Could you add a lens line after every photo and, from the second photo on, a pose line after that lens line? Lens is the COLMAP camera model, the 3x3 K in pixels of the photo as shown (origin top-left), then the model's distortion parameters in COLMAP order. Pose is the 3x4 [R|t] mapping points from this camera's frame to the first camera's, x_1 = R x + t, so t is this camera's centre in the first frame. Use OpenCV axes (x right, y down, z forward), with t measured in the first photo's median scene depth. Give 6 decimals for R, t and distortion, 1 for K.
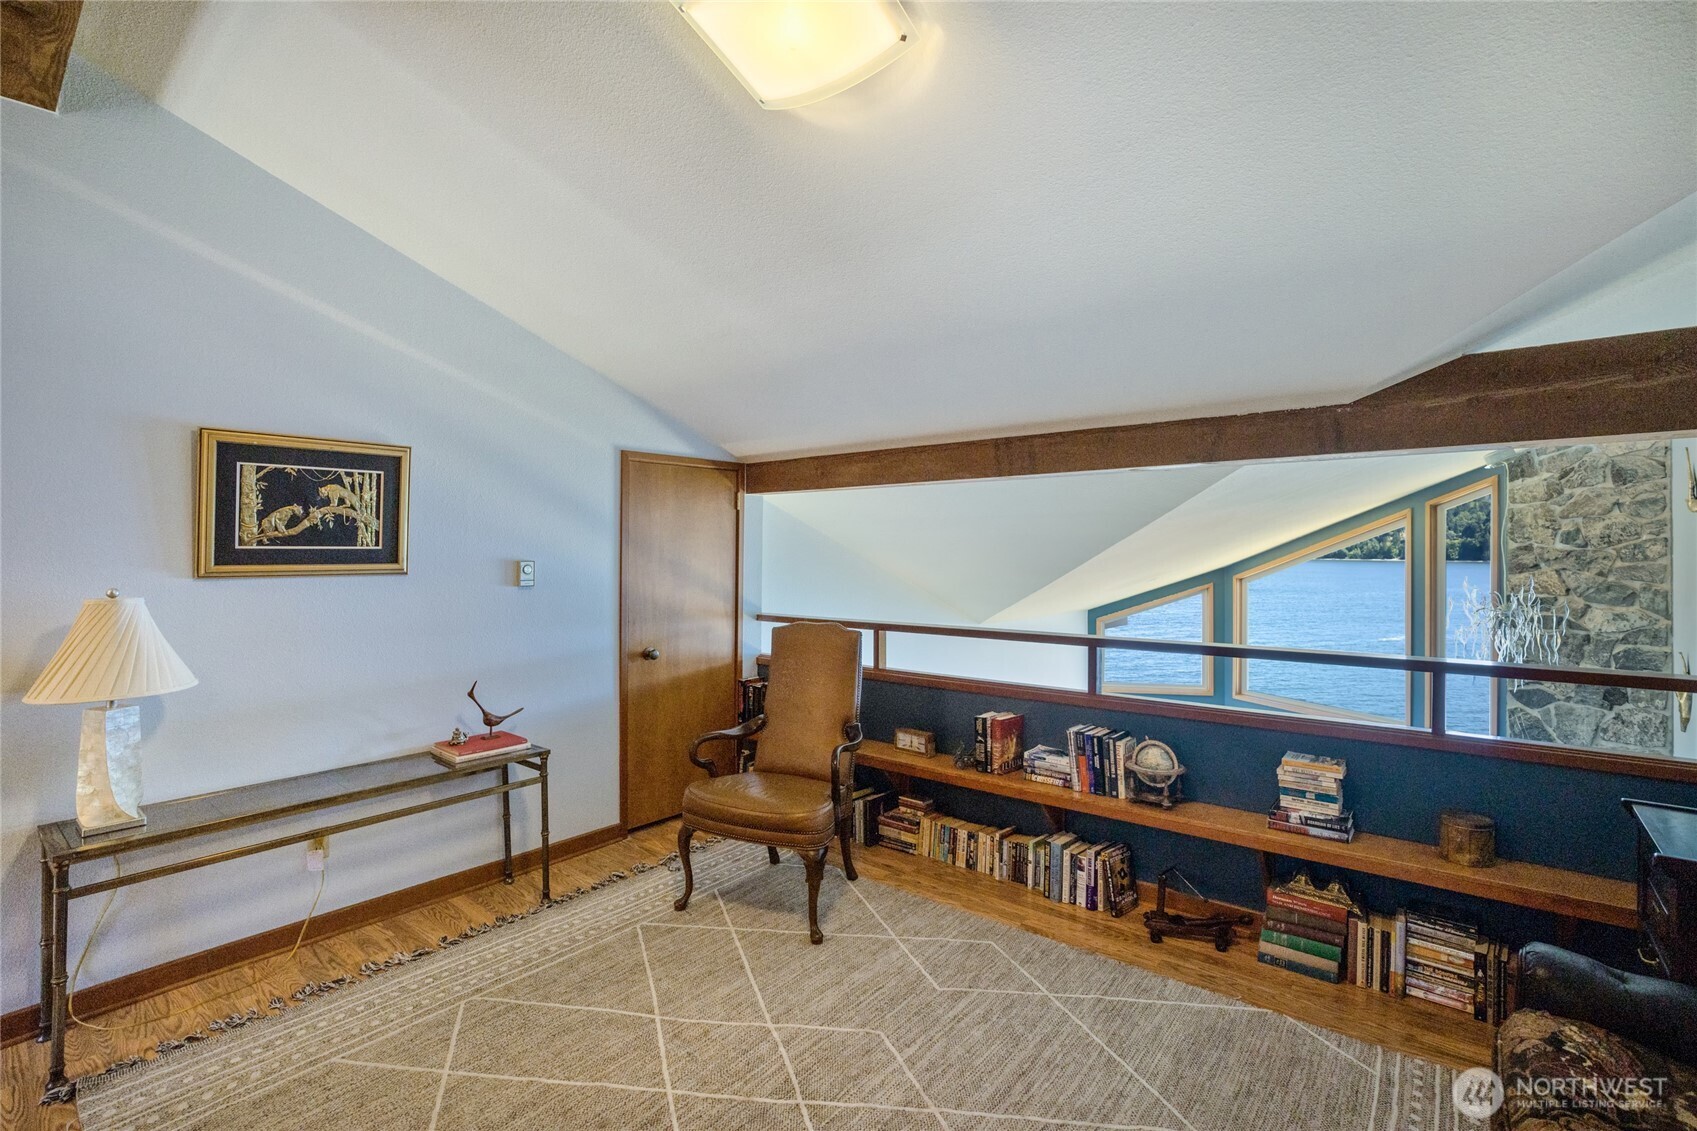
lens RADIAL K [[787.0, 0, 849.2], [0, 787.0, 532.1], [0, 0, 1]] dist [-0.029219, 0.001005]
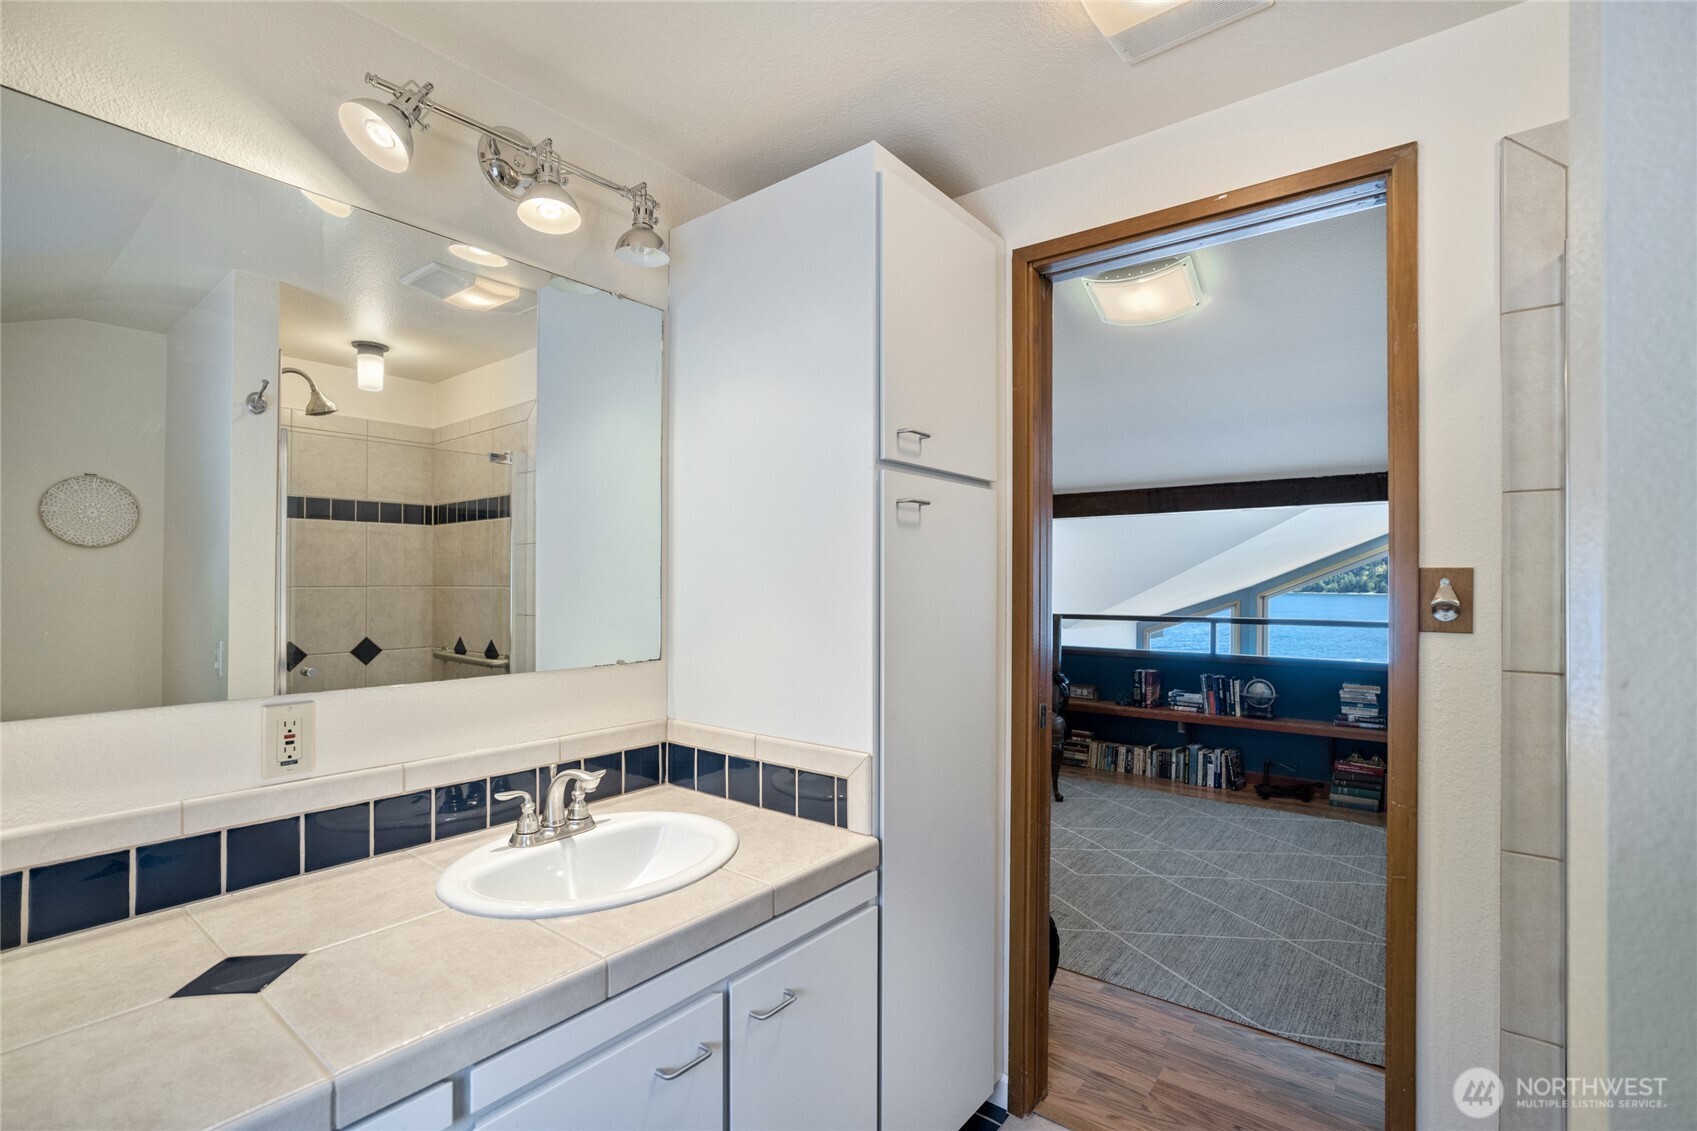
lens RADIAL K [[778.5, 0, 855.7], [0, 778.5, 570.4], [0, 0, 1]] dist [-0.022715, 0.000254]
pose [[0.999682, 0.001410, 0.025160, -0.491021], [-0.001539, 0.999986, 0.005117, 0.038768], [-0.025152, -0.005154, 0.999670, -0.578799]]
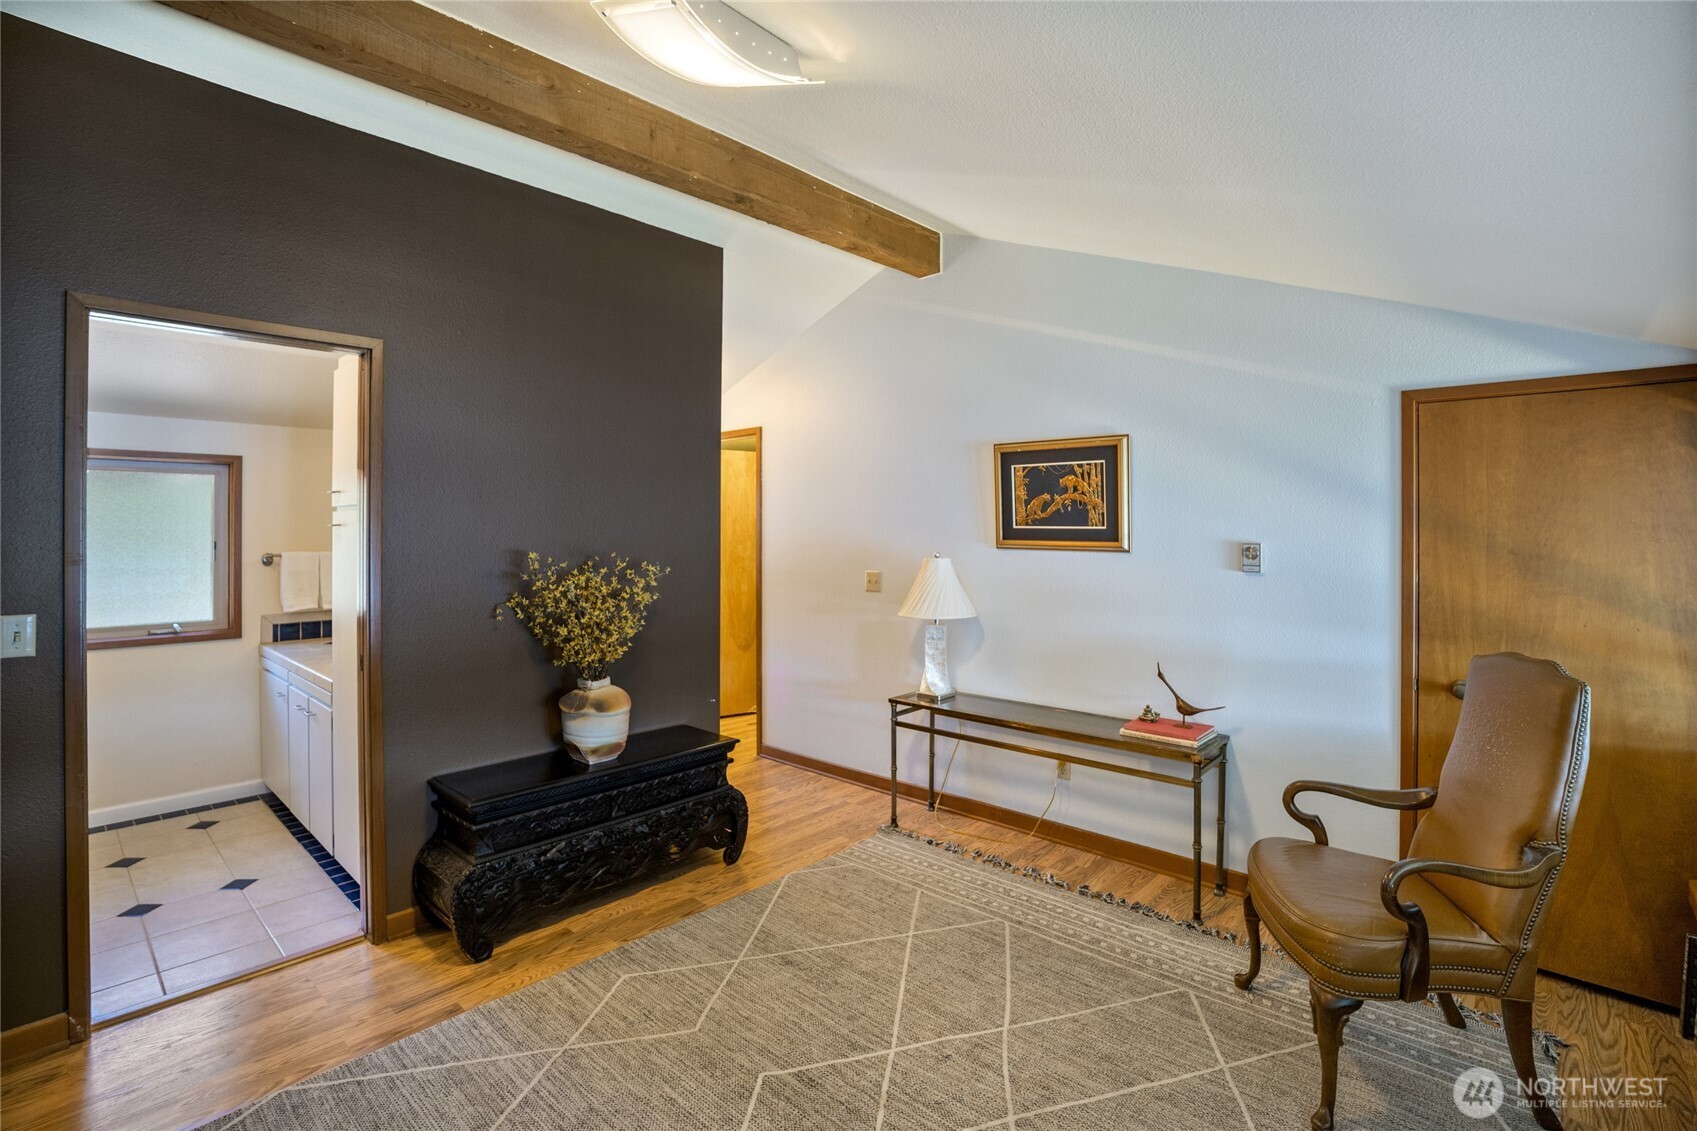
lens RADIAL K [[787.0, 0, 849.2], [0, 787.0, 532.1], [0, 0, 1]] dist [-0.029219, 0.001005]
pose [[-0.057030, 0.005531, -0.998357, 0.534329], [0.014100, 0.999889, 0.004734, 0.015636], [0.998273, -0.013807, -0.057101, 0.672222]]
